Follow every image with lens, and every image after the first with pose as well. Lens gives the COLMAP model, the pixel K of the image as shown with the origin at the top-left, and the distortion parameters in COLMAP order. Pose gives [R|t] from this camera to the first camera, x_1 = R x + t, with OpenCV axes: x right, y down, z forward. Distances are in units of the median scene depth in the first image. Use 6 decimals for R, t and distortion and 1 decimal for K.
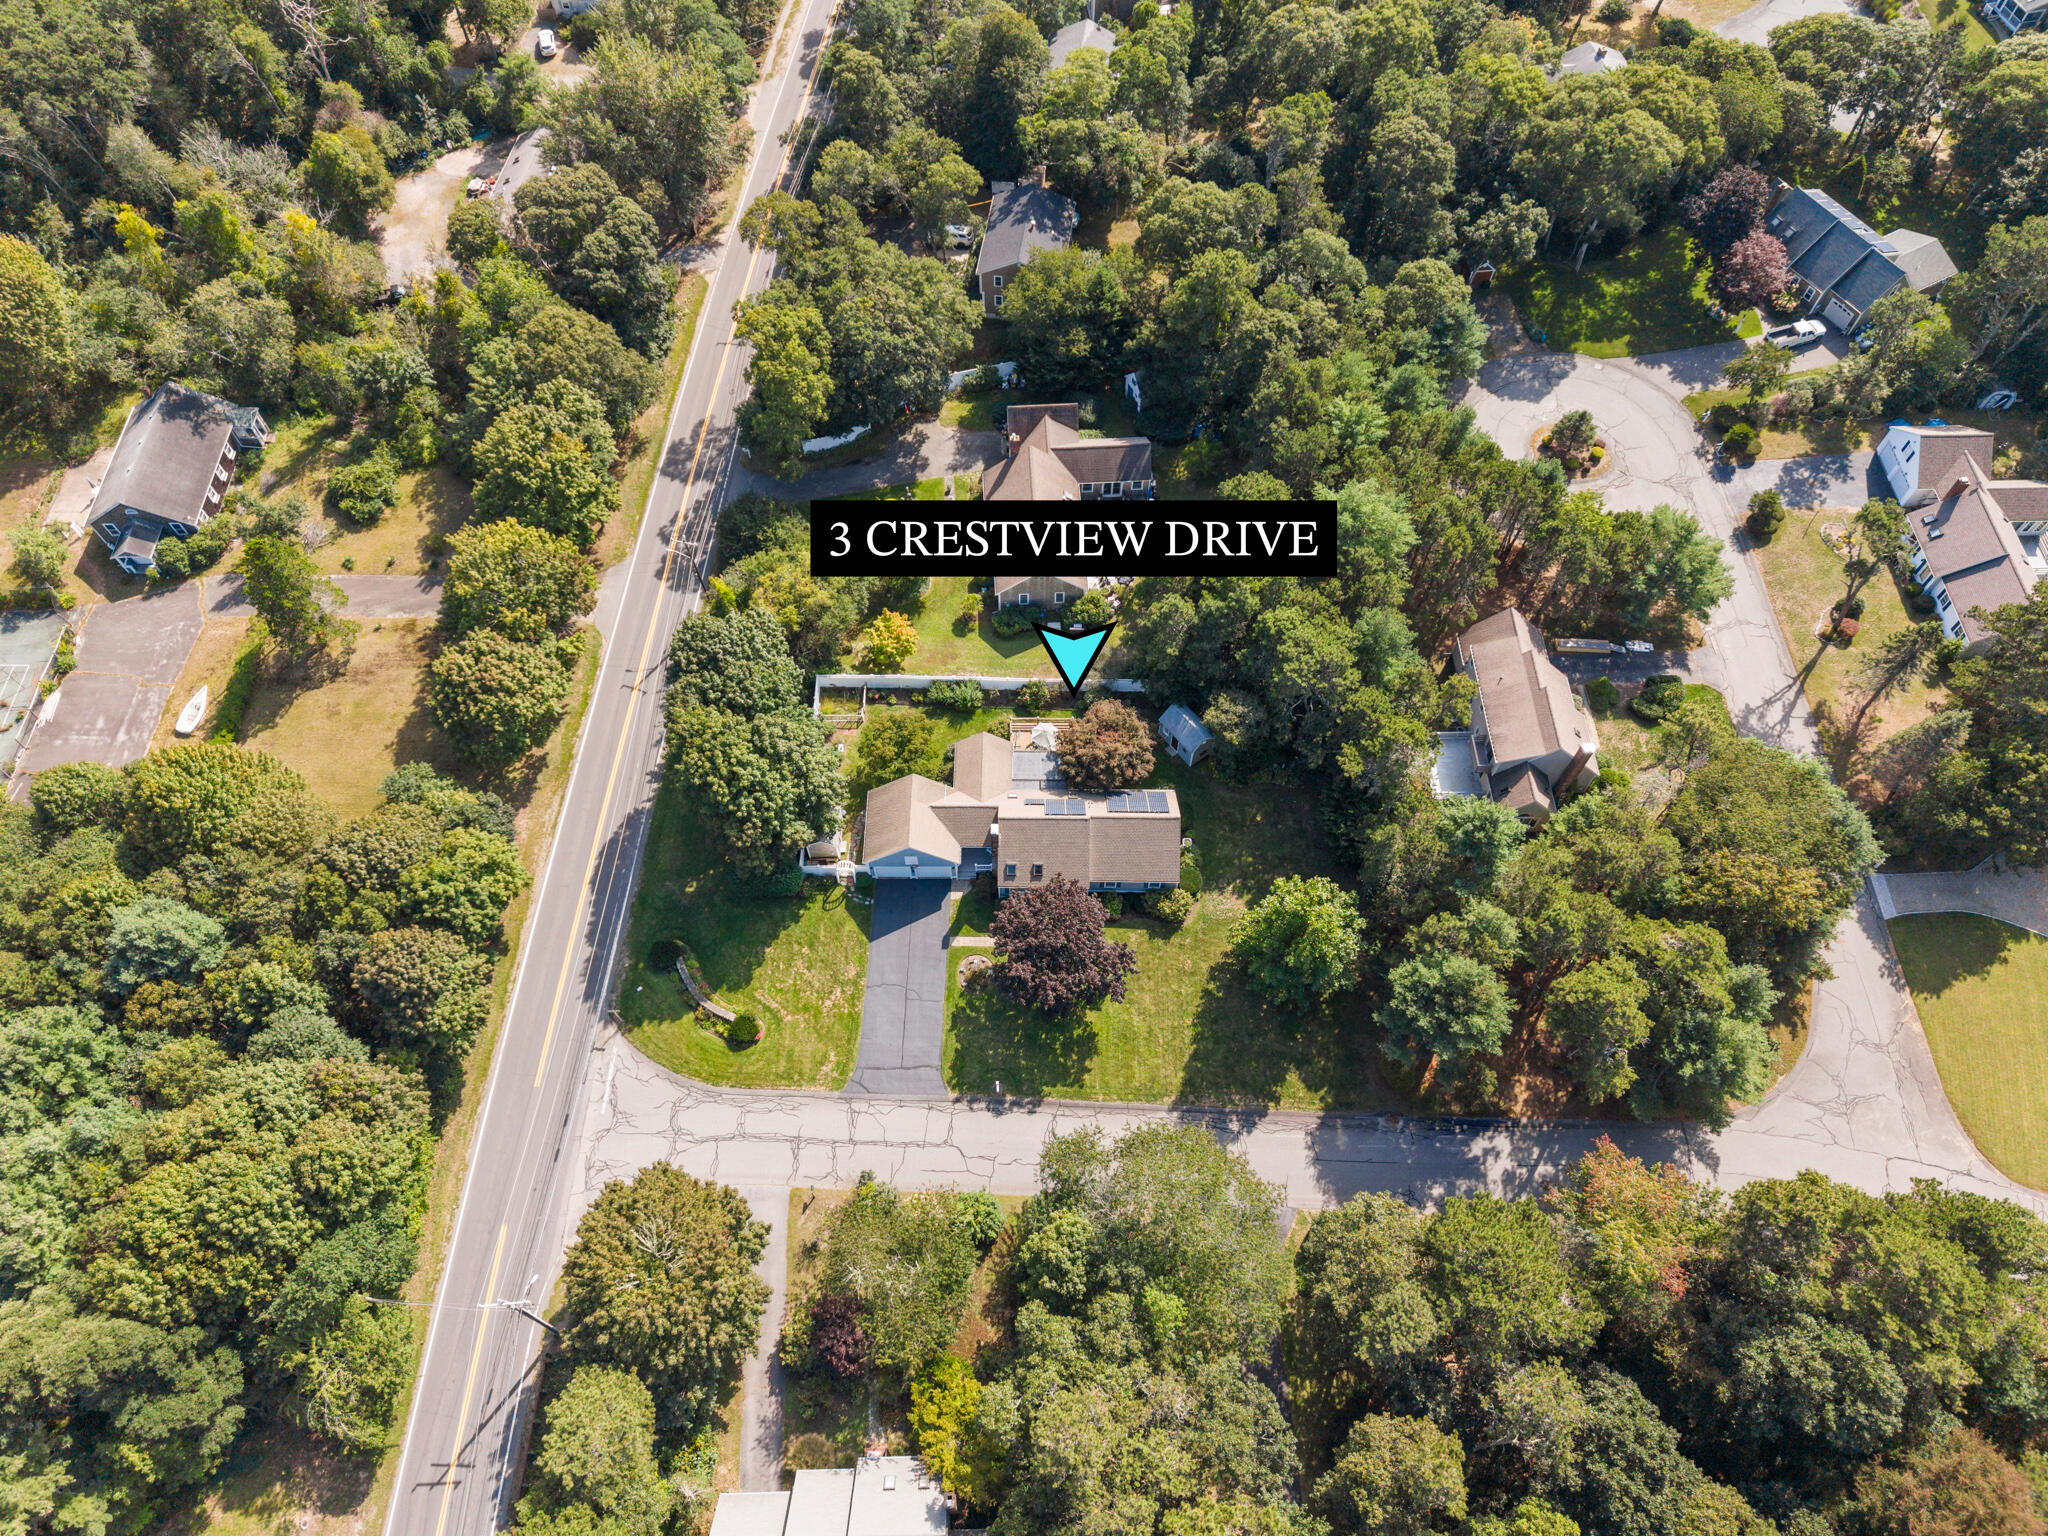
lens RADIAL K [[1393.2, 0, 1017.3], [0, 1393.2, 763.2], [0, 0, 1]] dist [0.035276, -0.043982]
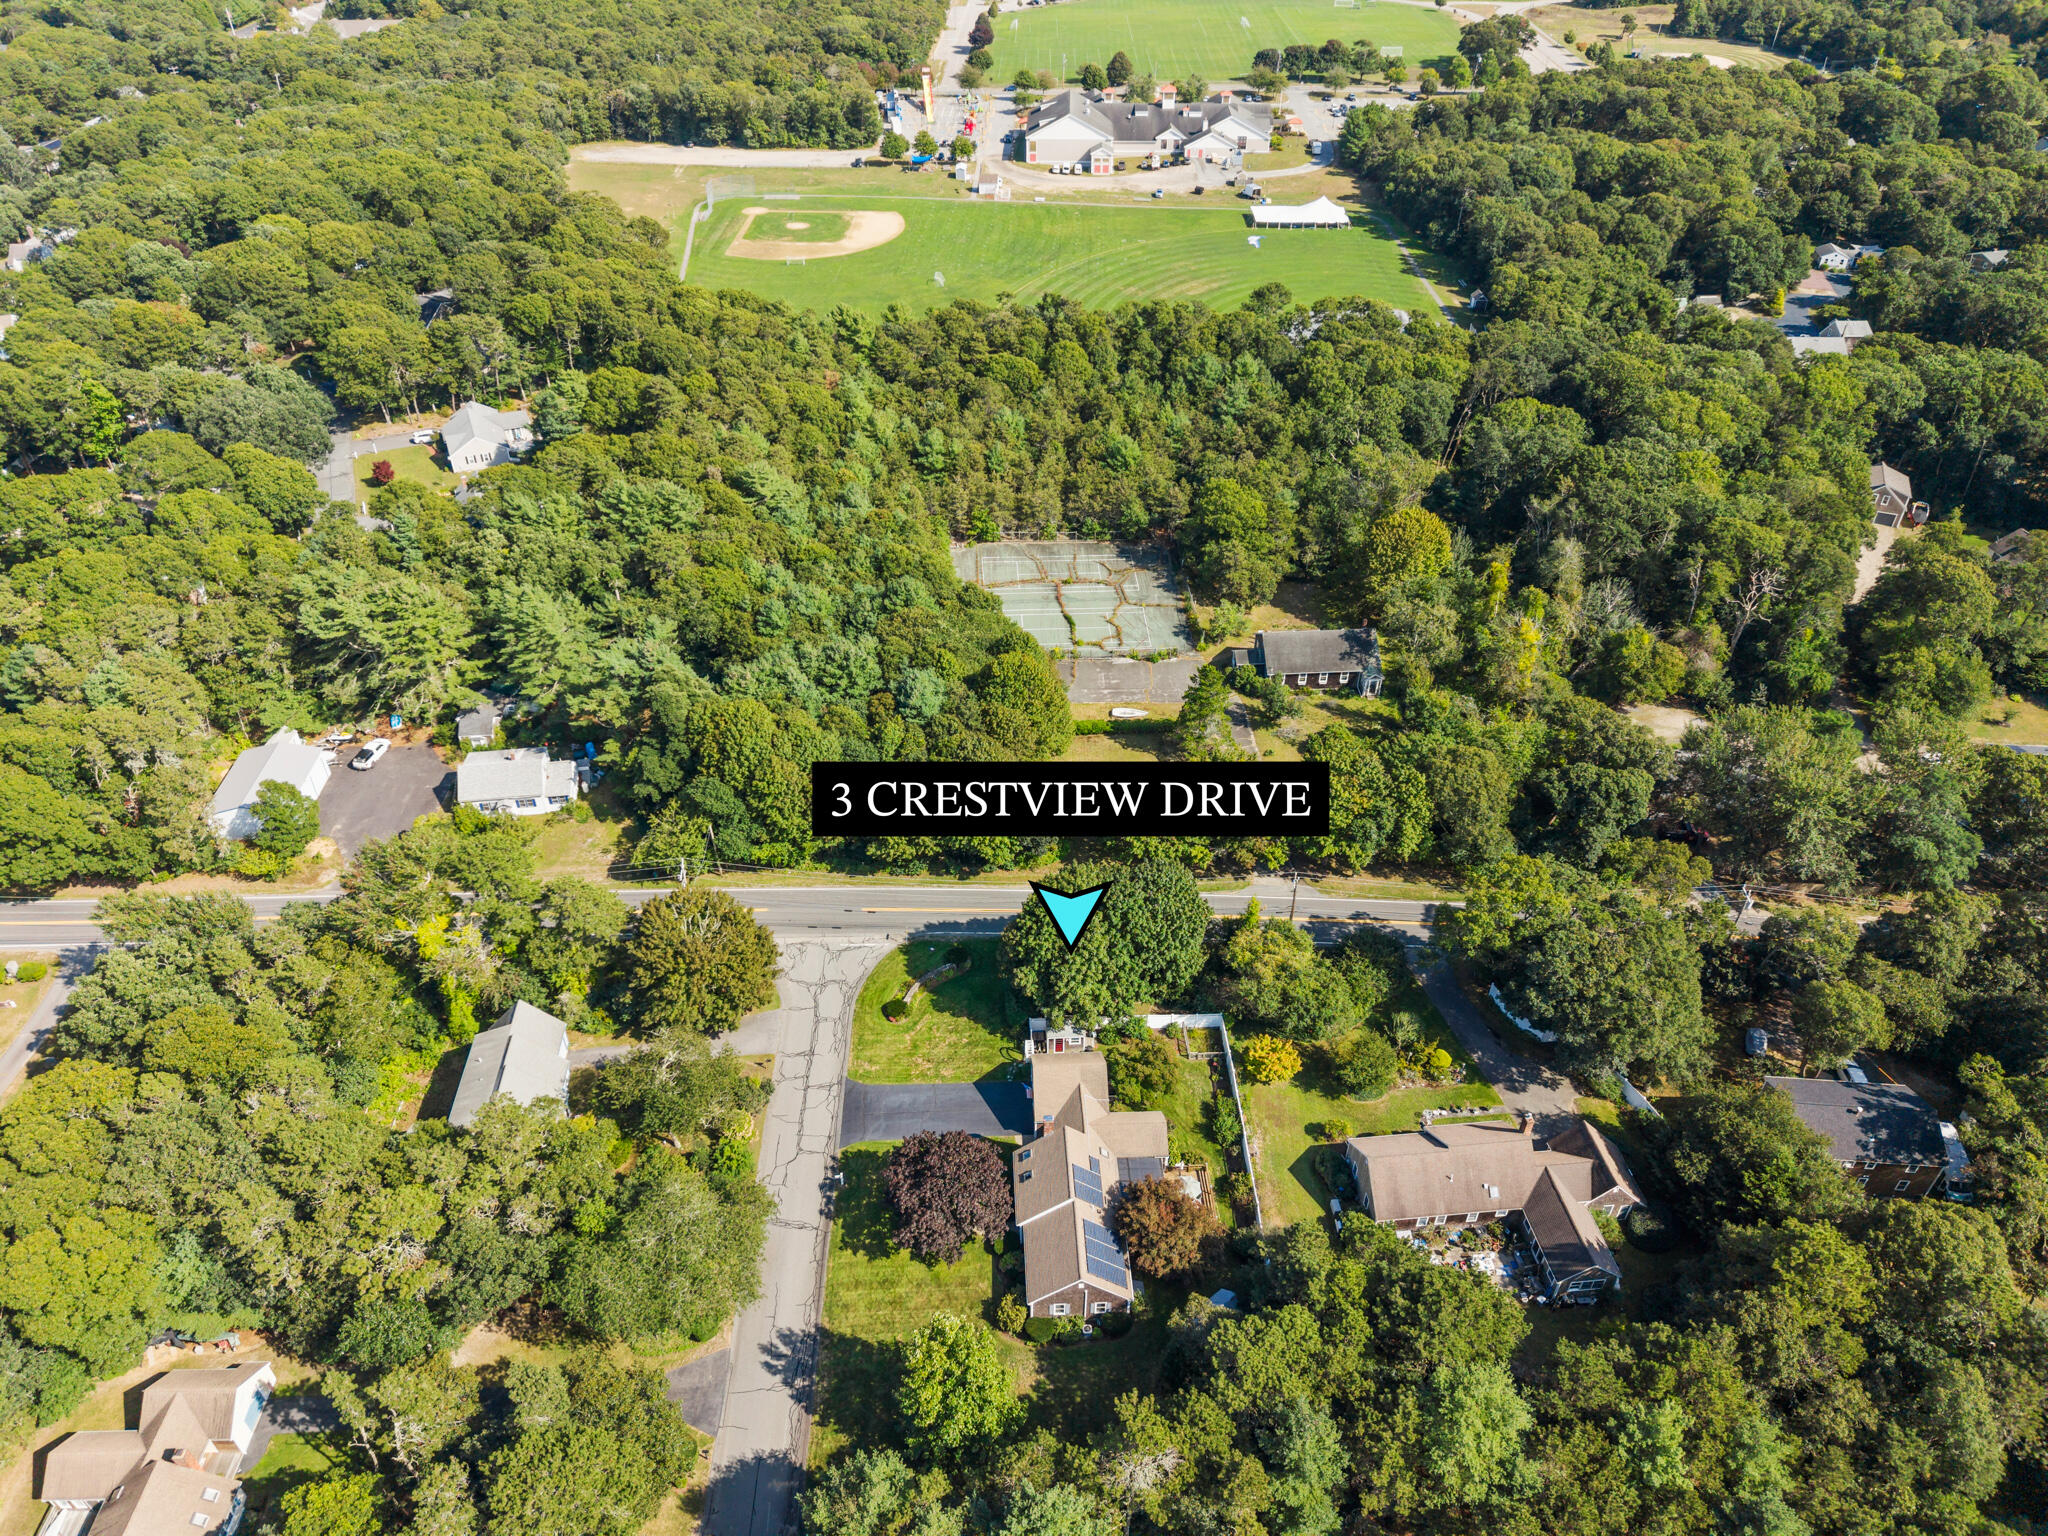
lens RADIAL K [[1412.5, 0, 1022.8], [0, 1412.5, 803.7], [0, 0, 1]] dist [0.000044, -0.003241]
pose [[0.040770, 0.613001, -0.789030, 0.678019], [-0.860876, 0.422396, 0.283679, -0.340992], [0.507178, 0.667691, 0.544939, 0.204670]]
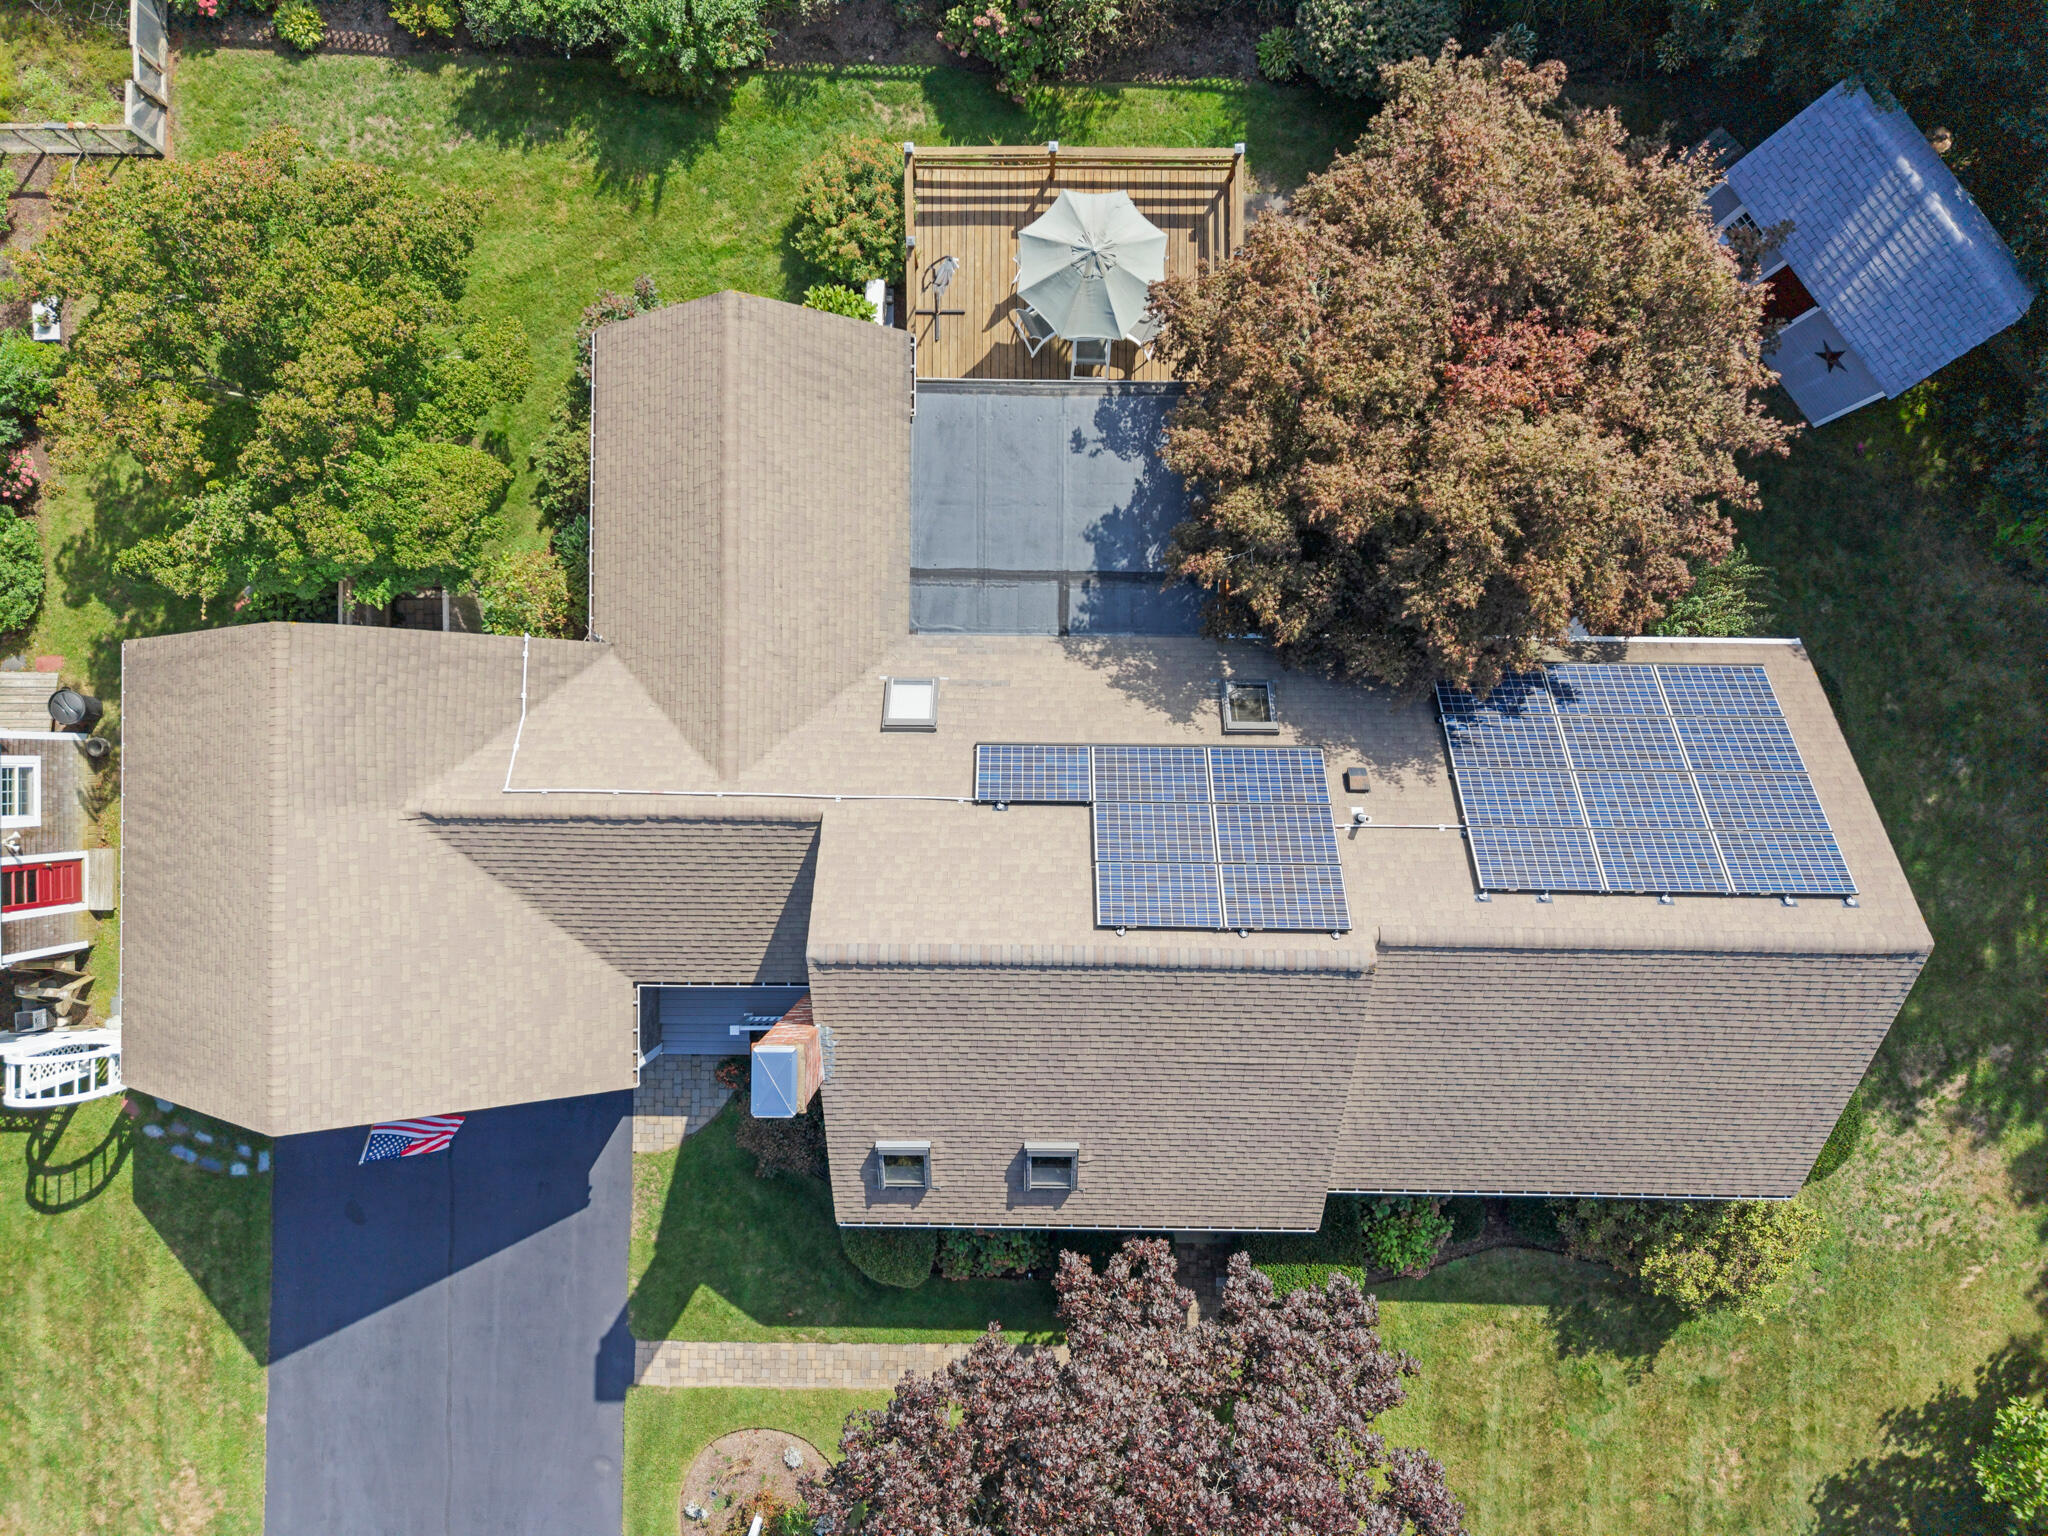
lens RADIAL K [[1378.3, 0, 1024.0], [0, 1378.3, 768.0], [0, 0, 1]] dist [-0.001742, -0.001036]
pose [[0.999999, 0.001260, 0.000229, 0.011408], [-0.001199, 0.858762, 0.512374, -0.059045], [0.000449, -0.512373, 0.858763, 0.846333]]
